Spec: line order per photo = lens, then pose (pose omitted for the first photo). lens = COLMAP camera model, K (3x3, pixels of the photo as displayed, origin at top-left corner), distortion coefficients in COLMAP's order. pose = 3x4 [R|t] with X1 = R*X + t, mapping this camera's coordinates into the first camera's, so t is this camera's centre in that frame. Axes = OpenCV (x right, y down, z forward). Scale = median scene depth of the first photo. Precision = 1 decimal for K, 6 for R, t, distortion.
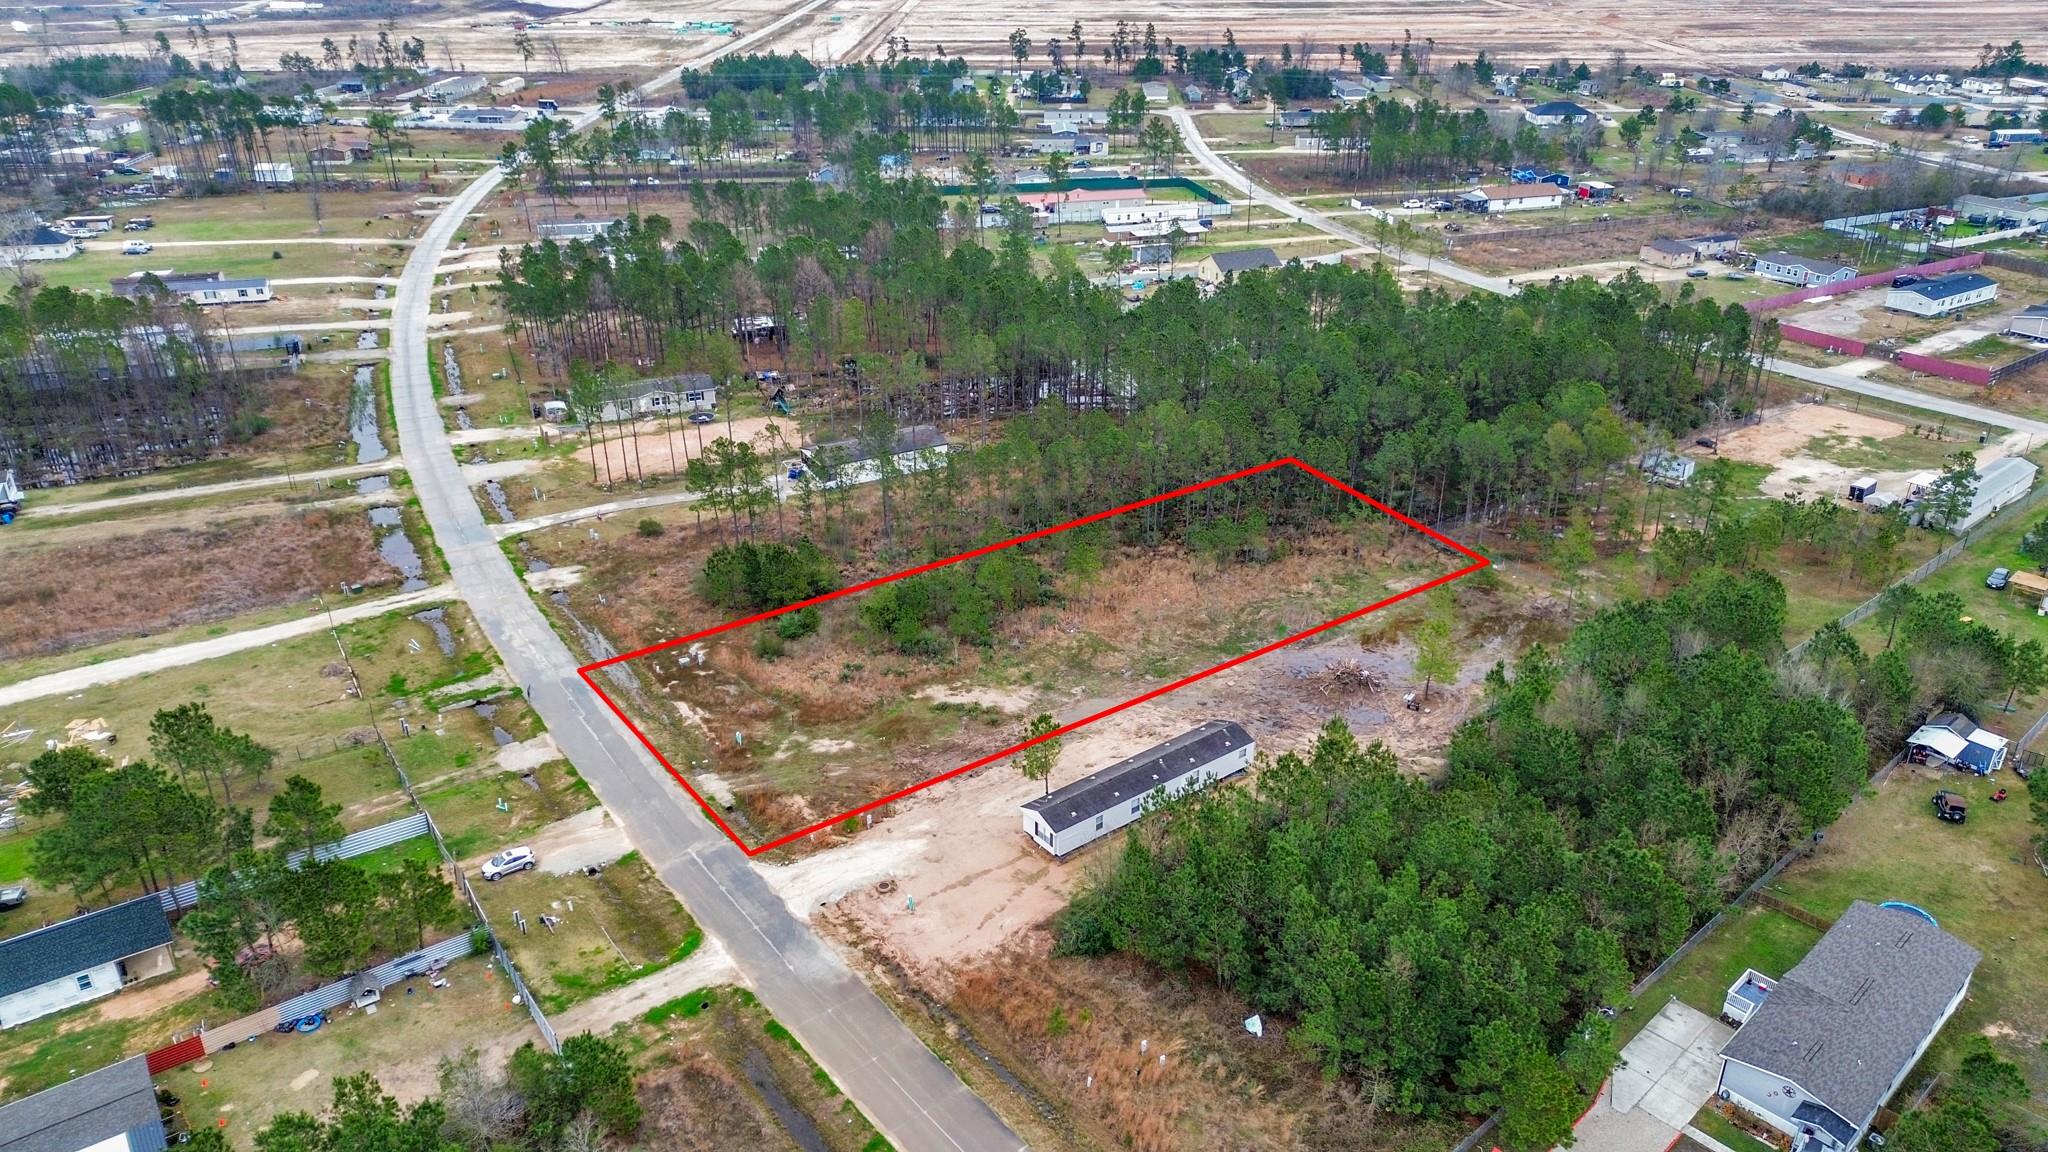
lens RADIAL K [[1439.7, 0, 1025.2], [0, 1439.7, 575.3], [0, 0, 1]] dist [0.077535, -0.072278]
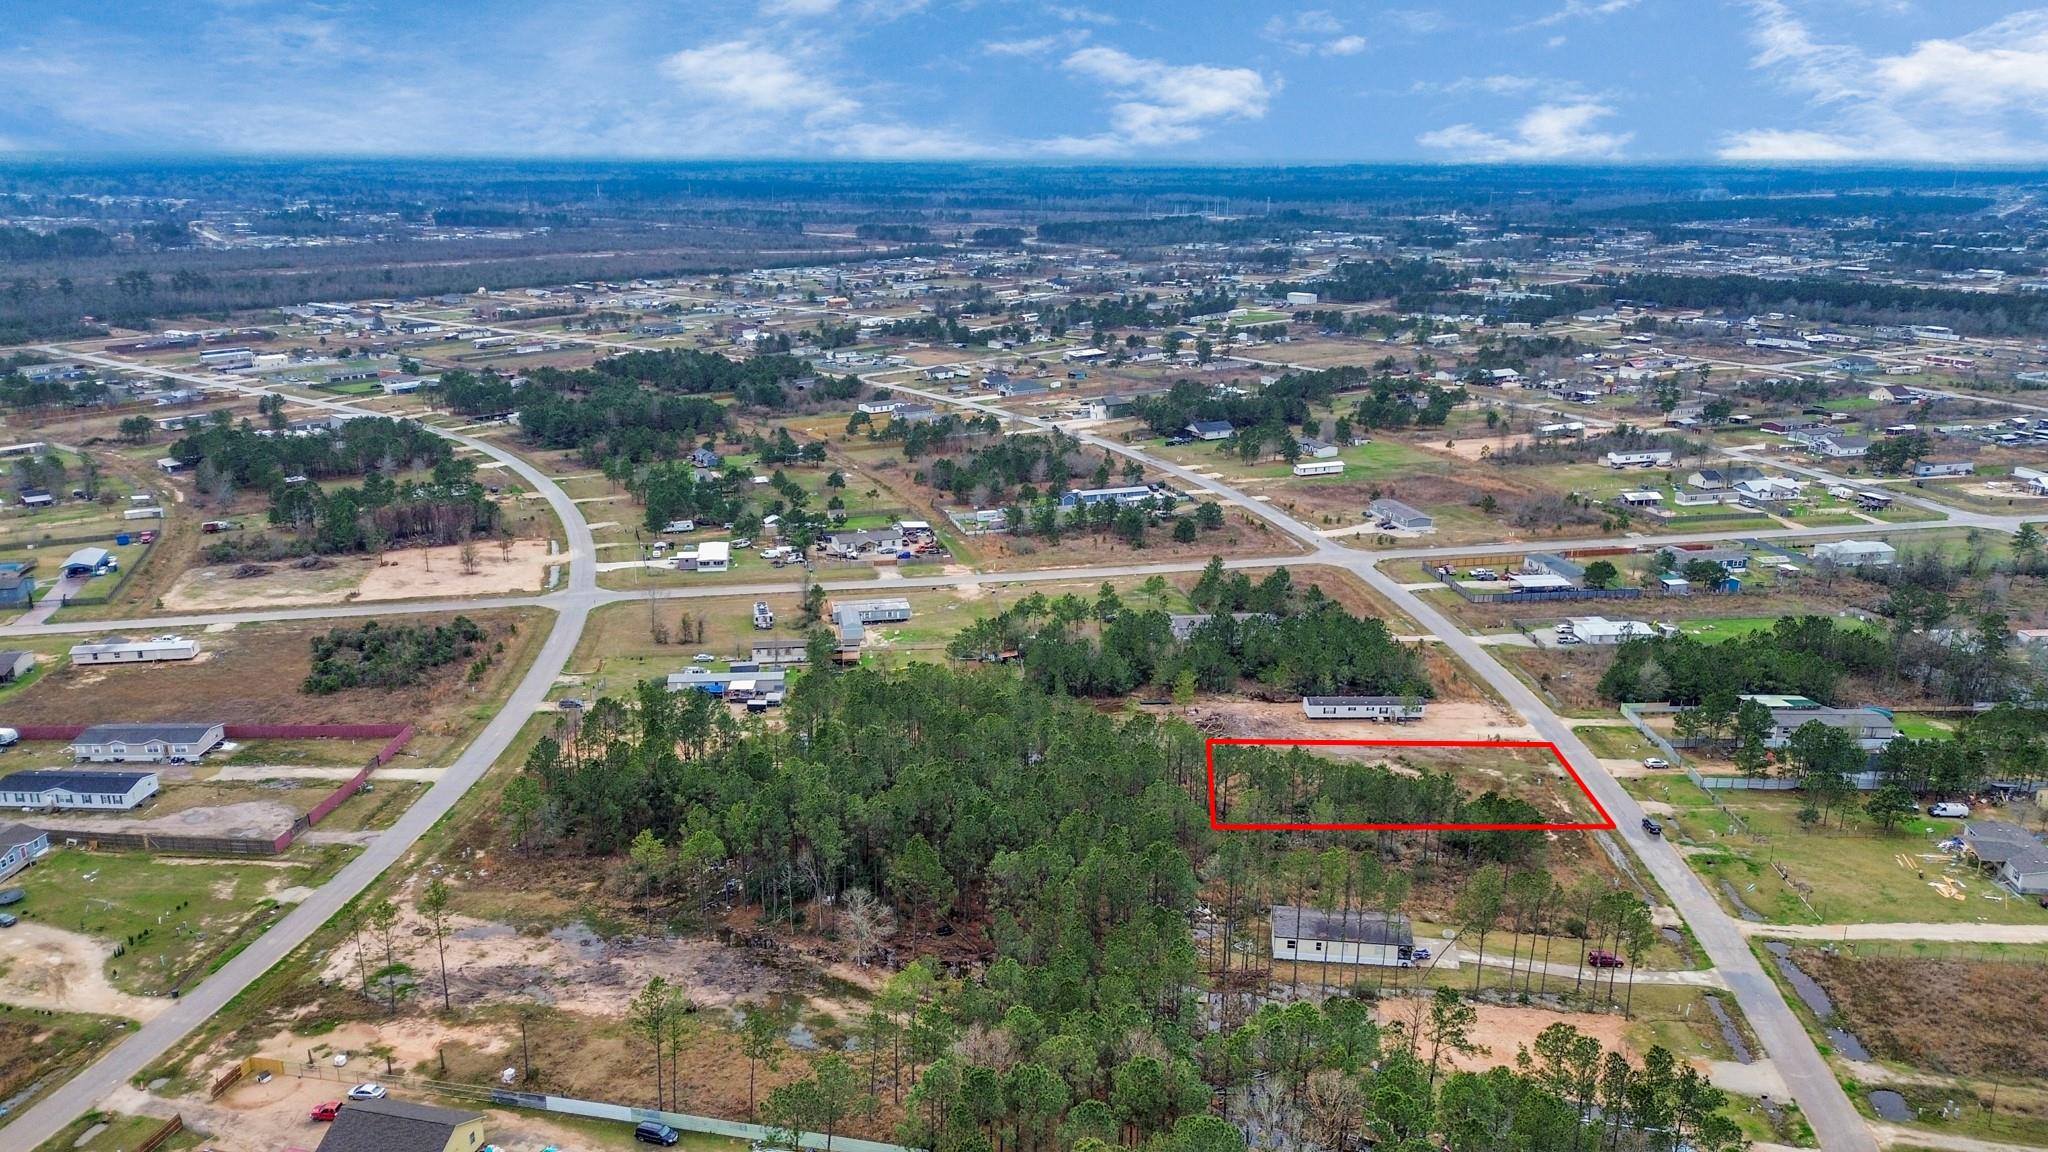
lens RADIAL K [[1439.7, 0, 1025.2], [0, 1439.7, 575.3], [0, 0, 1]] dist [0.077535, -0.072278]
pose [[-0.812743, -0.170216, 0.557203, -0.583168], [0.244696, 0.768208, 0.591592, -1.209893], [-0.528746, 0.617158, -0.582704, 2.011309]]
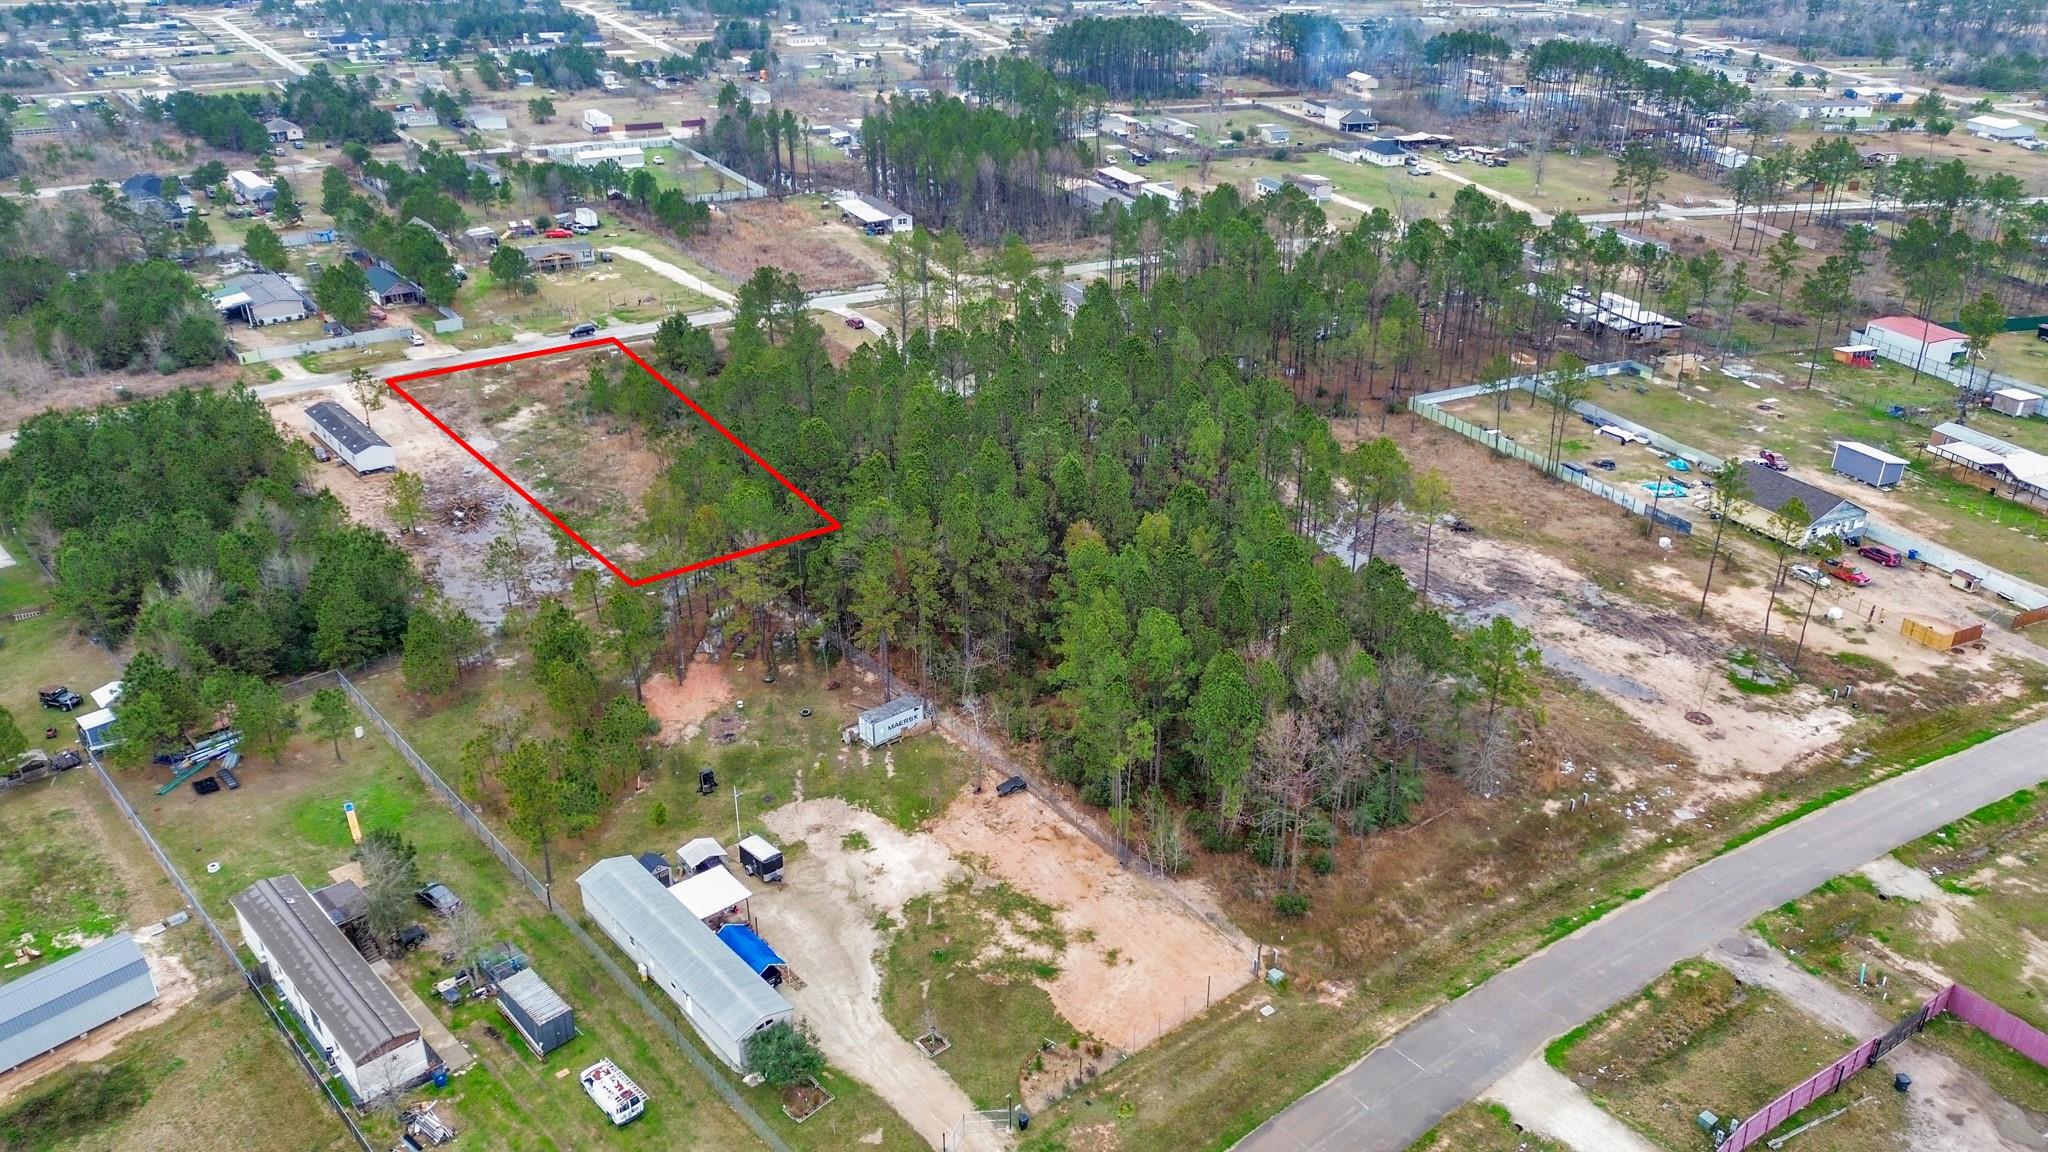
lens RADIAL K [[1439.7, 0, 1025.2], [0, 1439.7, 575.3], [0, 0, 1]] dist [0.077535, -0.072278]
pose [[0.026527, 0.431458, -0.901743, 1.317943], [-0.426542, 0.820706, 0.380136, -0.537798], [0.904079, 0.374547, 0.205806, 1.133585]]
